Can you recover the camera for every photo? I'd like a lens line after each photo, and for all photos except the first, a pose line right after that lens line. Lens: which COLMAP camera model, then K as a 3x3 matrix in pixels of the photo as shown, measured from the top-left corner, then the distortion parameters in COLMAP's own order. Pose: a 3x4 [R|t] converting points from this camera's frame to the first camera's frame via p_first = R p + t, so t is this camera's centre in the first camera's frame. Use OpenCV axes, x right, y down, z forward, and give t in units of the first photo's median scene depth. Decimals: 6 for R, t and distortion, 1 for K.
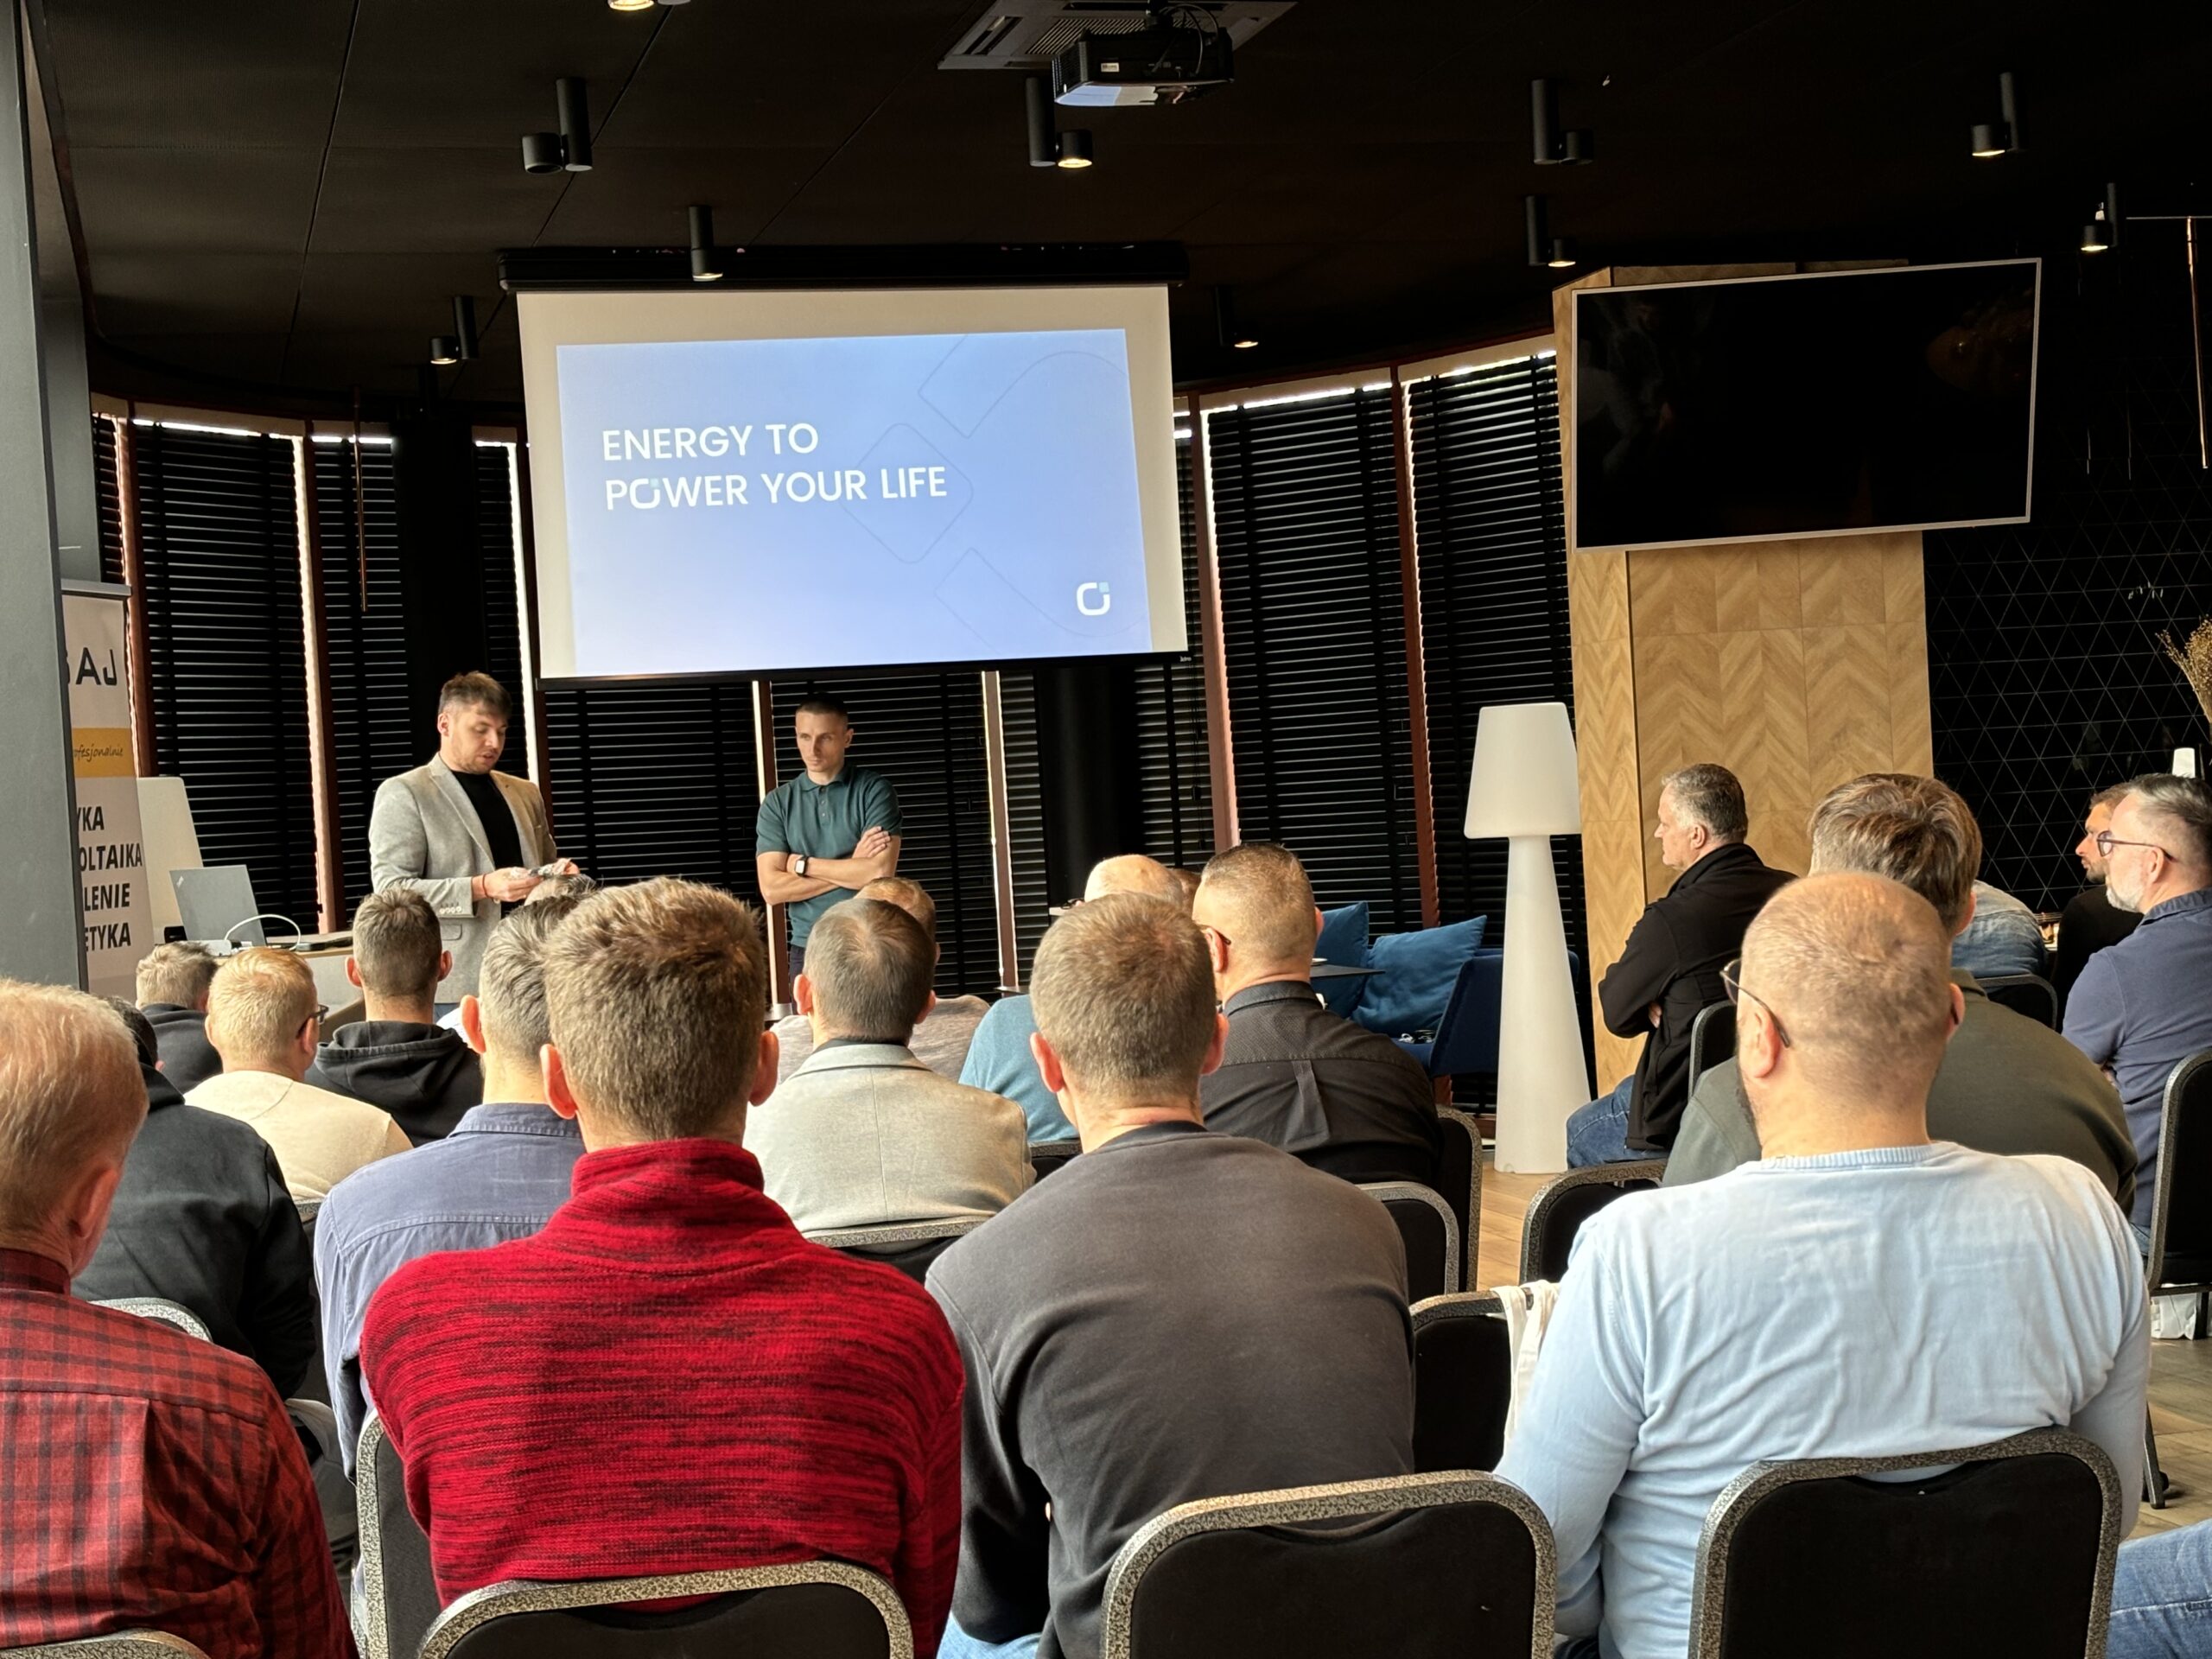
lens RADIAL K [[3427.9, 0, 1119.2], [0, 3427.9, 847.5], [0, 0, 1]] dist [0.195218, 0.000000]
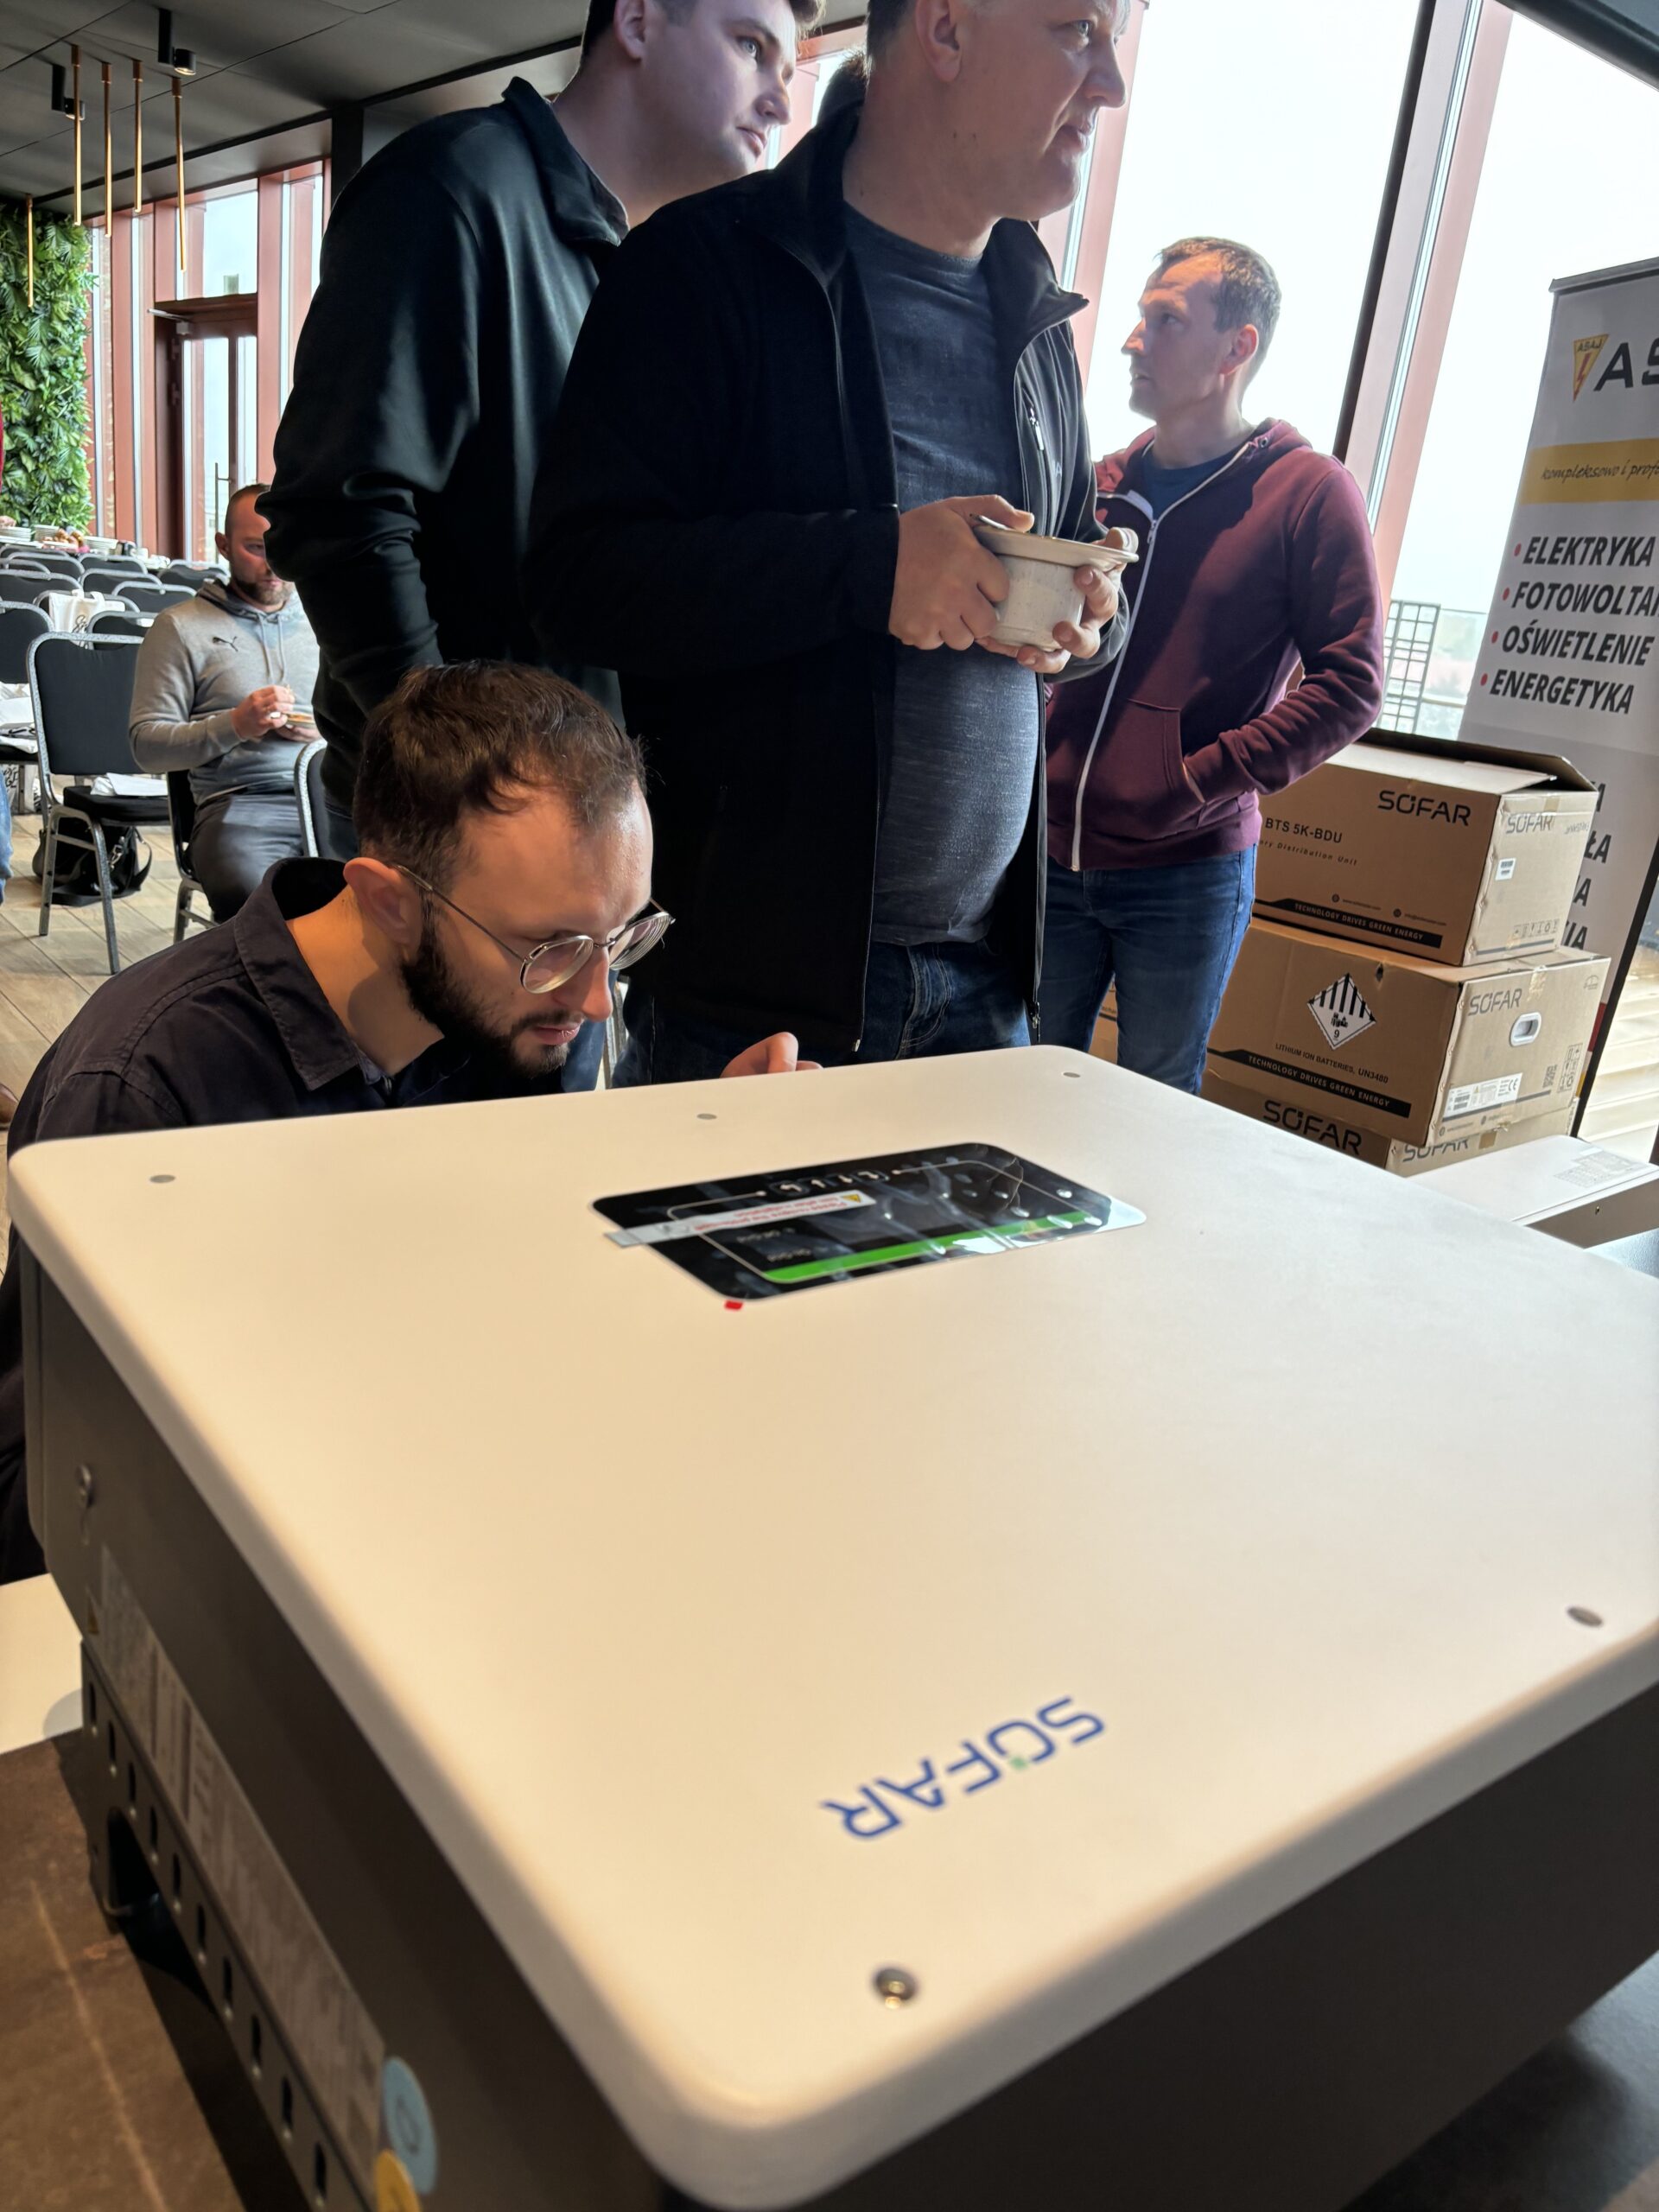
lens RADIAL K [[1678.5, 0, 838.8], [0, 1678.5, 1111.1], [0, 0, 1]] dist [0.038859, -0.028328]
pose [[-0.919604, 0.071126, -0.386354, 0.045414], [-0.071677, 0.936586, 0.343030, -0.007134], [0.386252, 0.343144, -0.856190, 1.146301]]
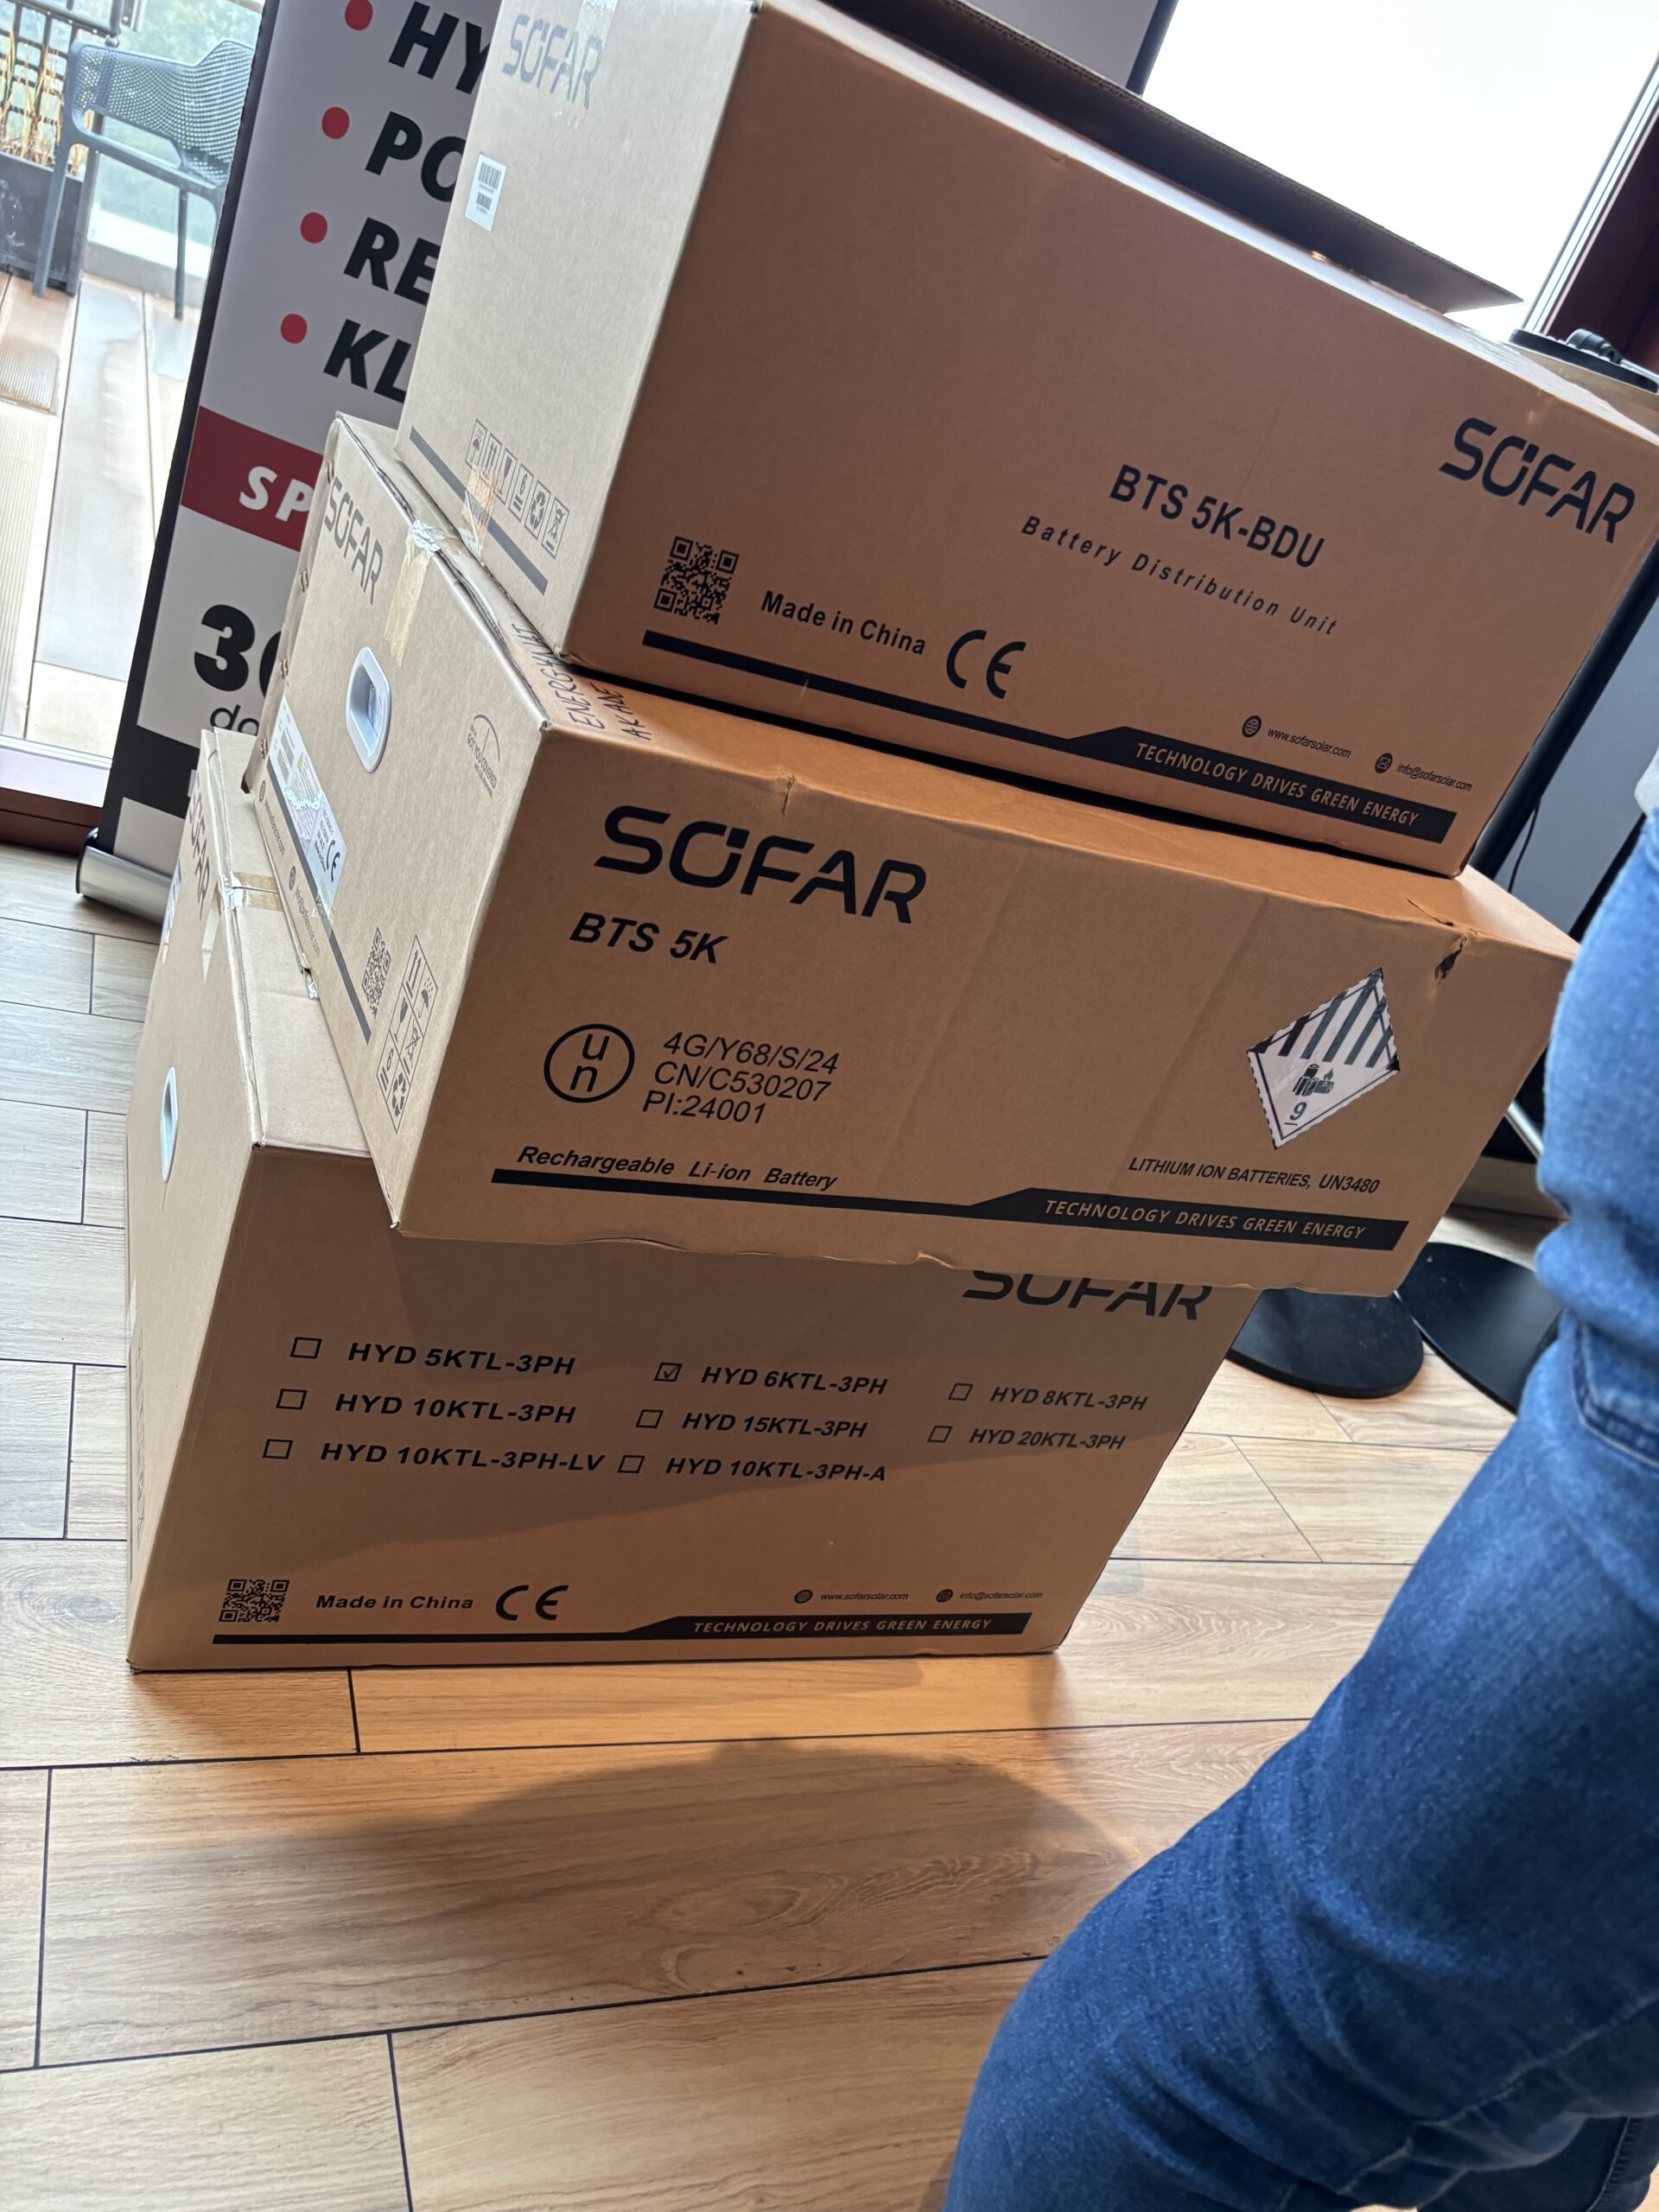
lens RADIAL K [[1678.5, 0, 814.7], [0, 1678.5, 1102.0], [0, 0, 1]] dist [0.038859, -0.028328]
pose [[0.057873, 0.528689, -0.846840, -0.060902], [-0.363128, 0.801305, 0.475445, 0.034638], [0.929940, 0.279996, 0.238356, 0.856889]]
